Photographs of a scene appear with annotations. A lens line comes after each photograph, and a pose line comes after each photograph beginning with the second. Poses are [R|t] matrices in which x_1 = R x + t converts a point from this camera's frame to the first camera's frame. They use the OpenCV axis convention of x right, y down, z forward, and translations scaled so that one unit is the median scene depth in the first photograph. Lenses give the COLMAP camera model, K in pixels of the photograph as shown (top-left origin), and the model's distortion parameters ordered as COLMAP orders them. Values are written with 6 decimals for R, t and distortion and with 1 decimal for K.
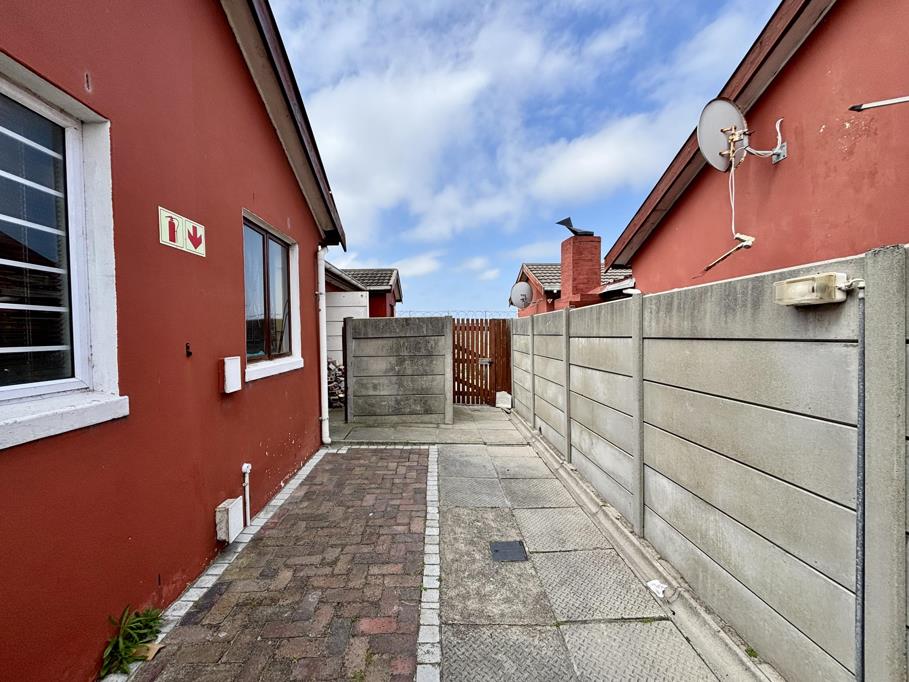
lens RADIAL K [[363.7, 0, 453.8], [0, 363.7, 340.6], [0, 0, 1]] dist [-0.003506, -0.000690]
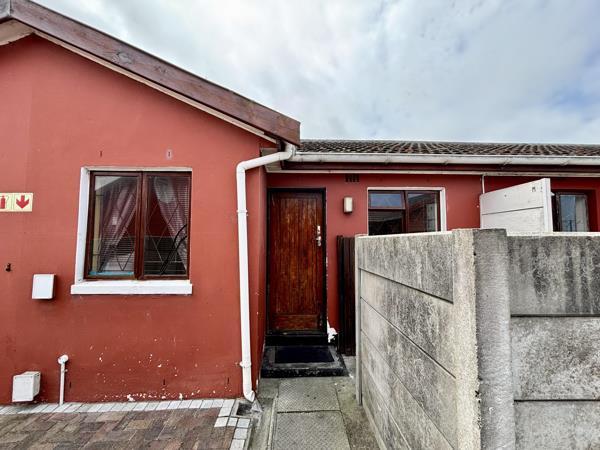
lens RADIAL K [[240.0, 0, 300.1], [0, 240.0, 222.9], [0, 0, 1]] dist [-0.003506, -0.000690]
pose [[-0.016297, -0.047352, -0.998745, 0.272275], [-0.026573, 0.998546, -0.046909, -0.113646], [0.999514, 0.025775, -0.017532, 1.606301]]
